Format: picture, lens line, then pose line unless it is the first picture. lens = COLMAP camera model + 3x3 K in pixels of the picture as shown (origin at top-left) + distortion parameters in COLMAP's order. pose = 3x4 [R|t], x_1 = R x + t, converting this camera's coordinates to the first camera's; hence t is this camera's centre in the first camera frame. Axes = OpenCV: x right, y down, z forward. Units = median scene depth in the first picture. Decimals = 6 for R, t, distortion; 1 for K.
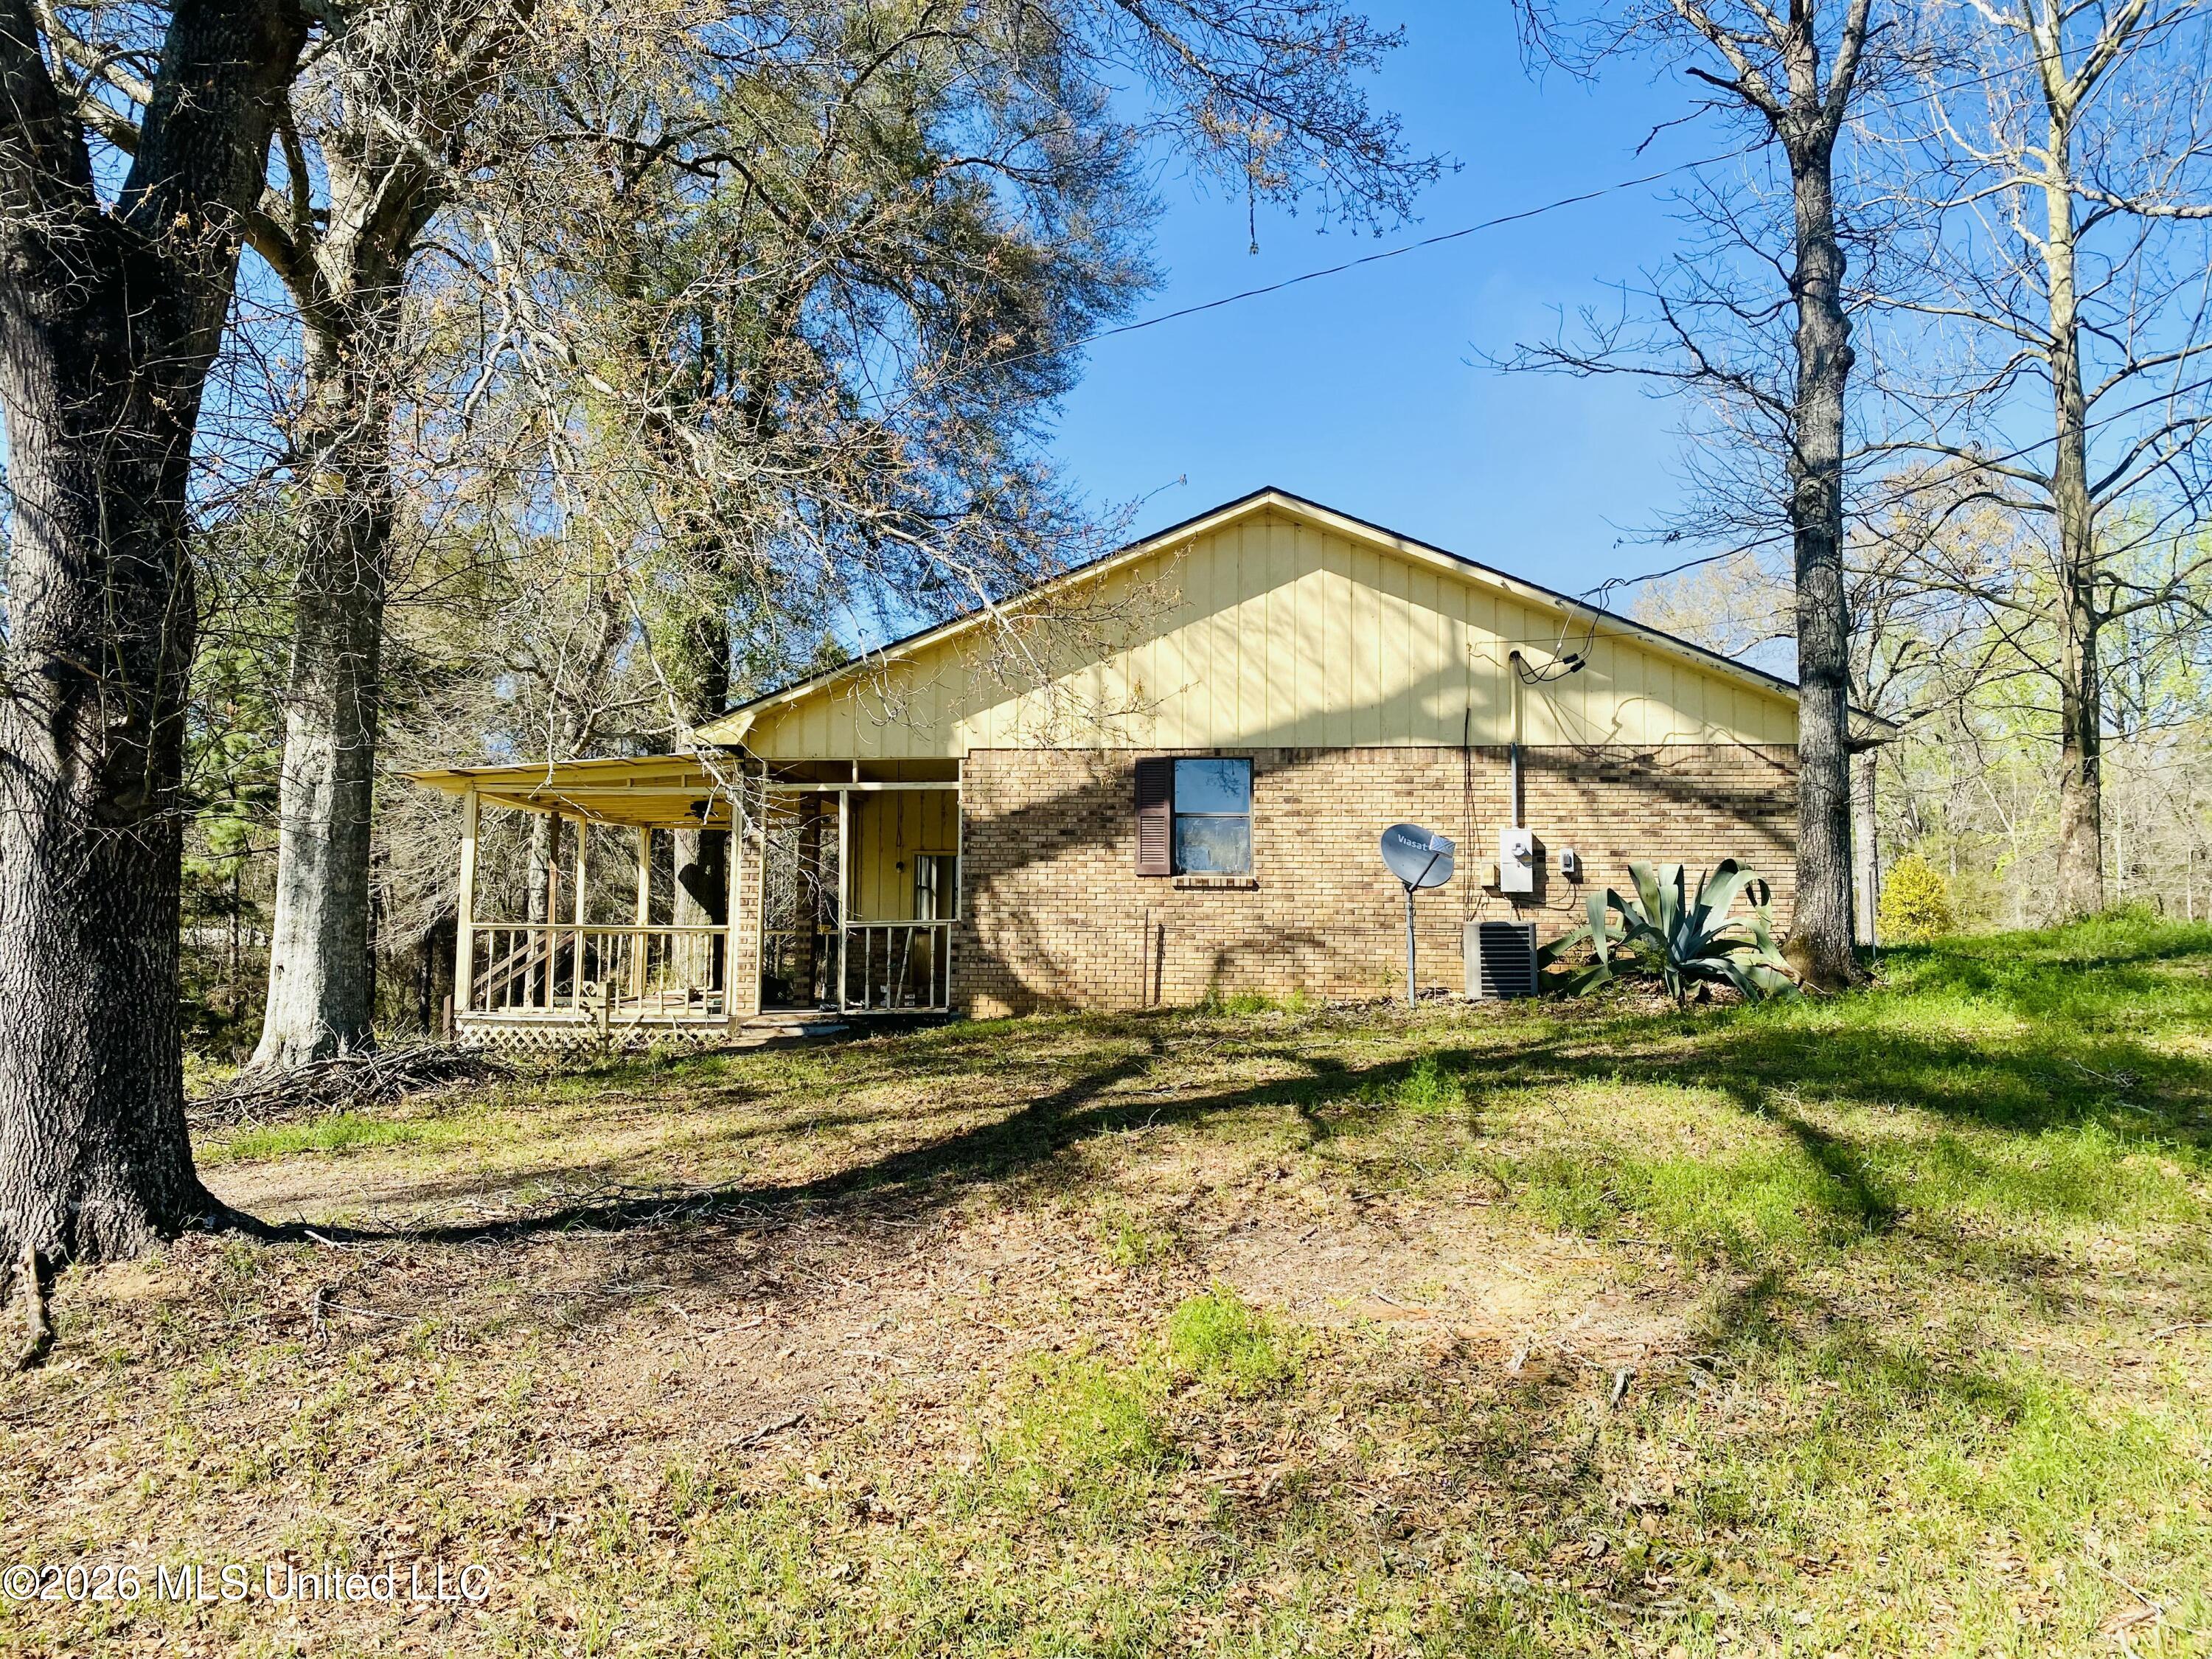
lens RADIAL K [[1668.7, 0, 1106.0], [0, 1668.7, 829.5], [0, 0, 1]] dist [0.001864, 0.000259]
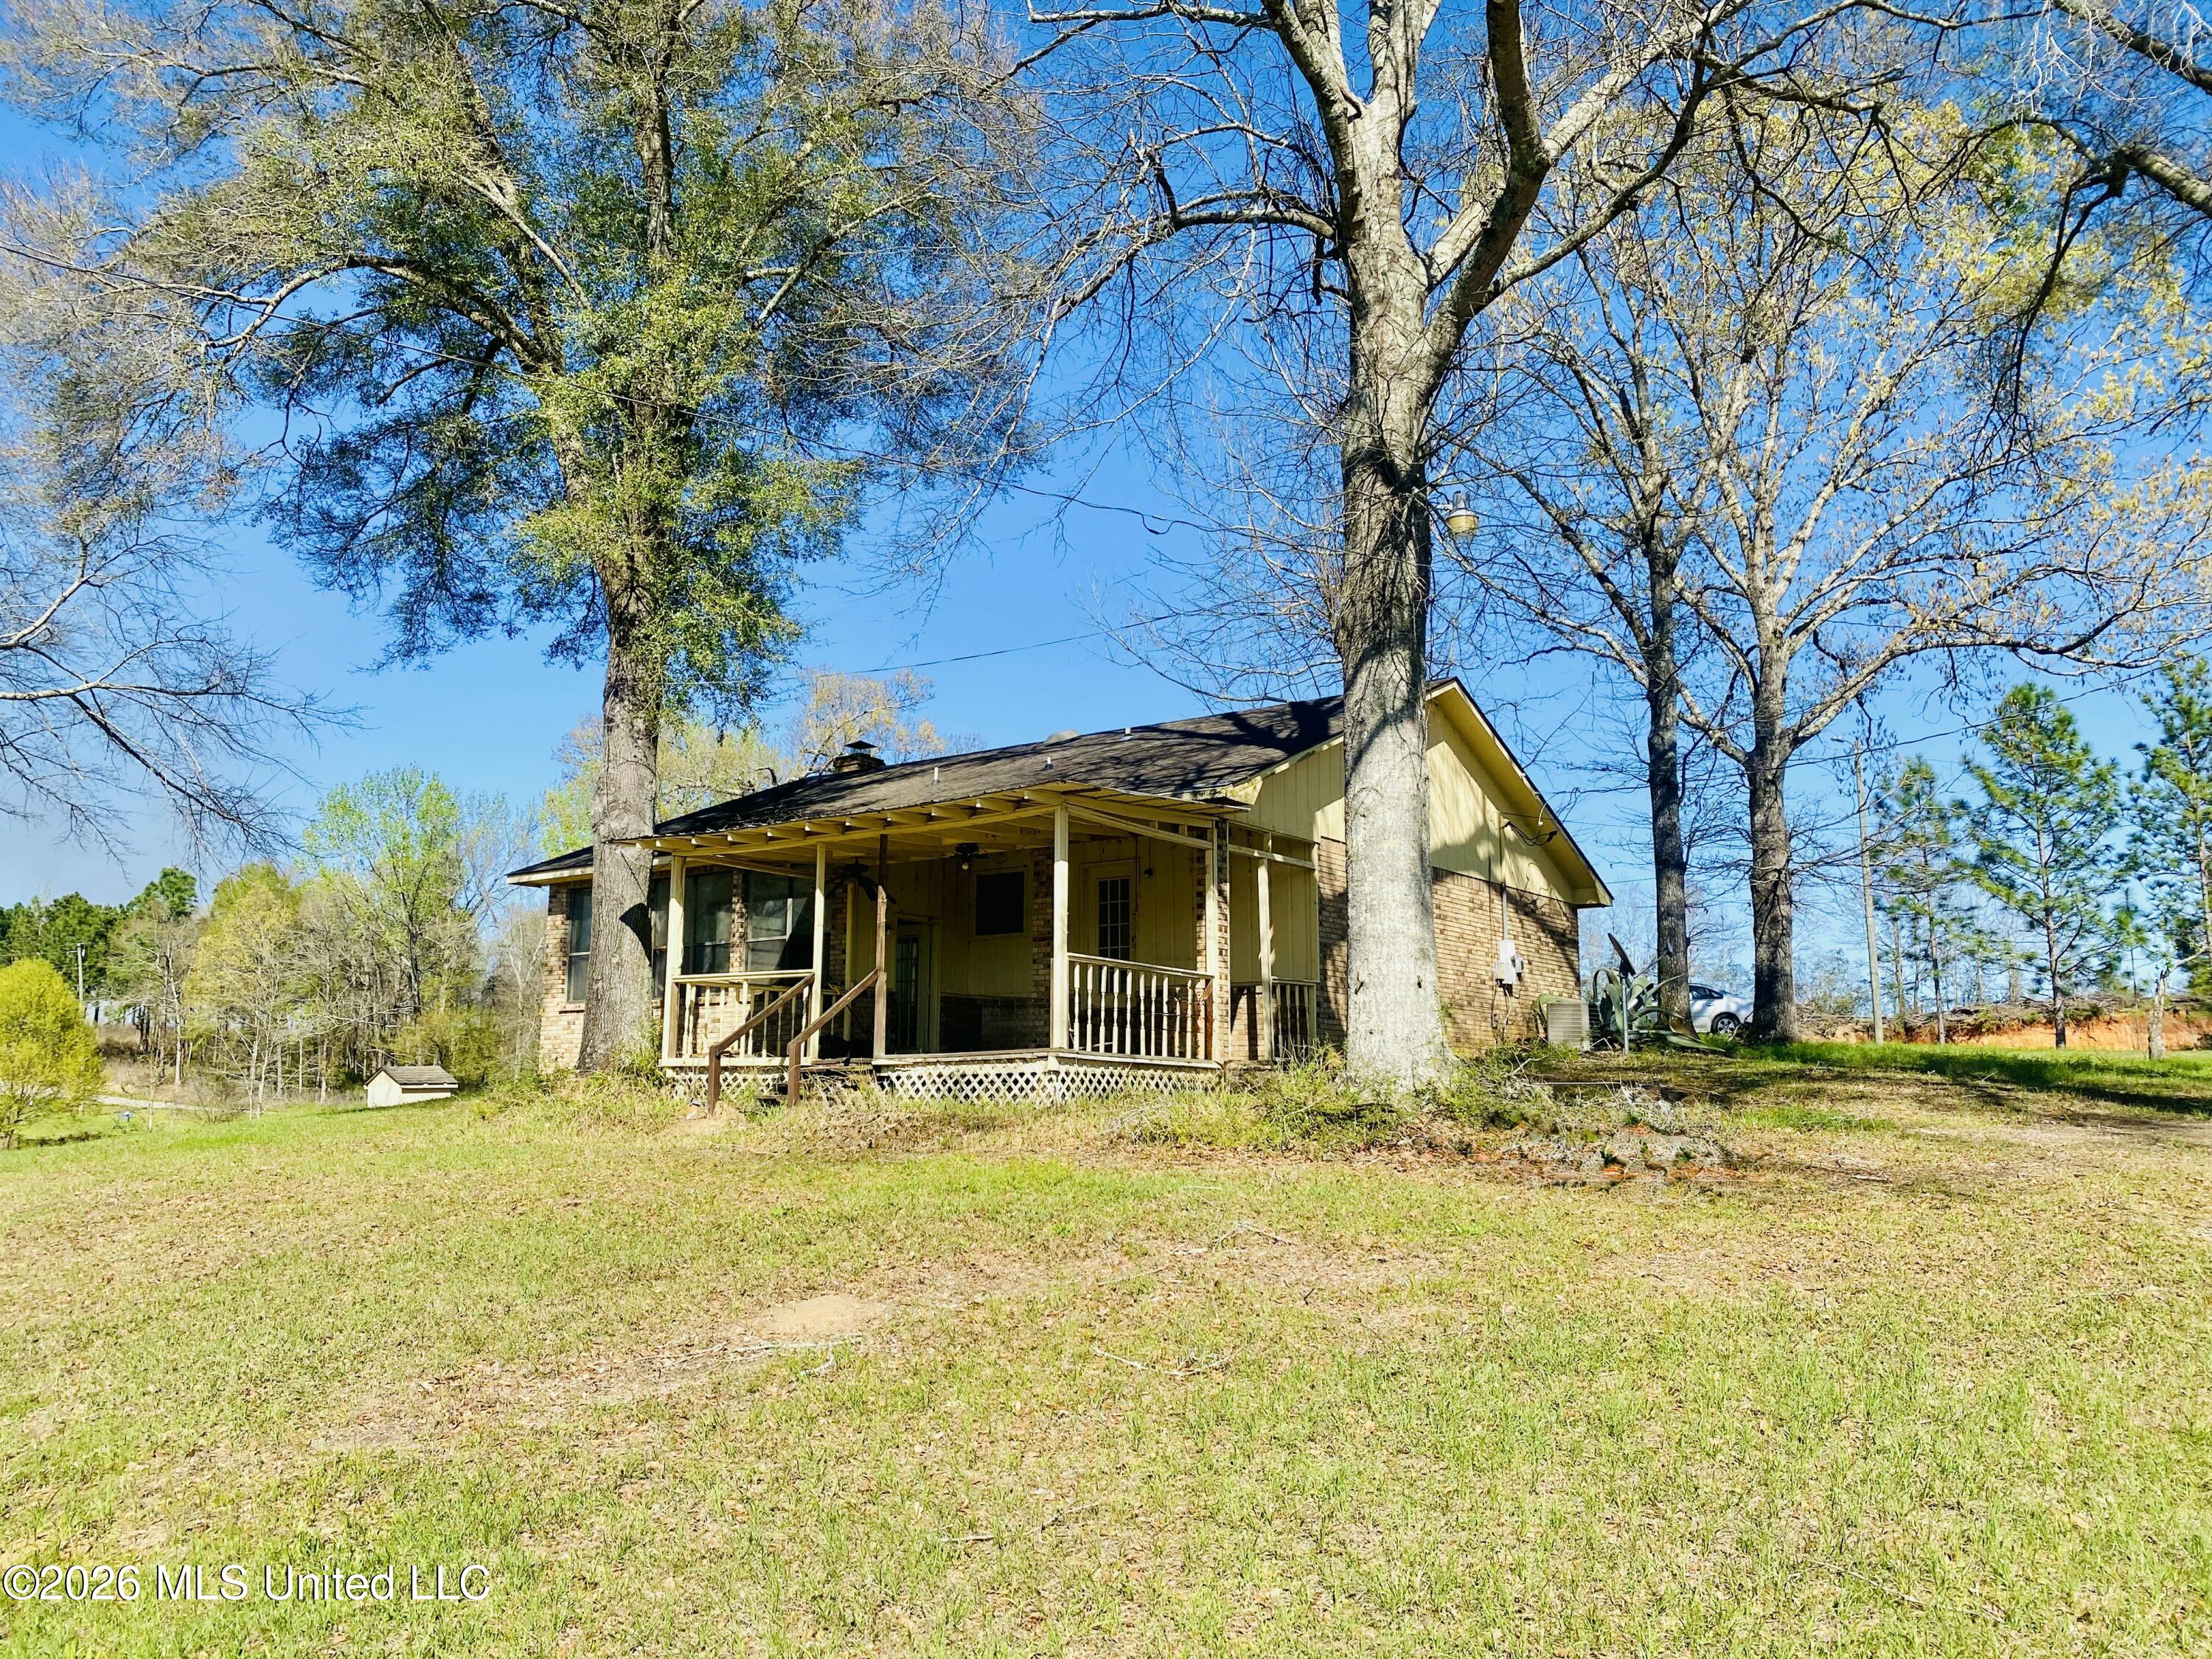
lens RADIAL K [[1668.7, 0, 1106.0], [0, 1668.7, 829.5], [0, 0, 1]] dist [0.001864, 0.000259]
pose [[0.482858, 0.132205, 0.865661, -1.175640], [-0.111658, 0.989764, -0.088877, 0.069480], [-0.868551, -0.053743, 0.492678, 0.559958]]
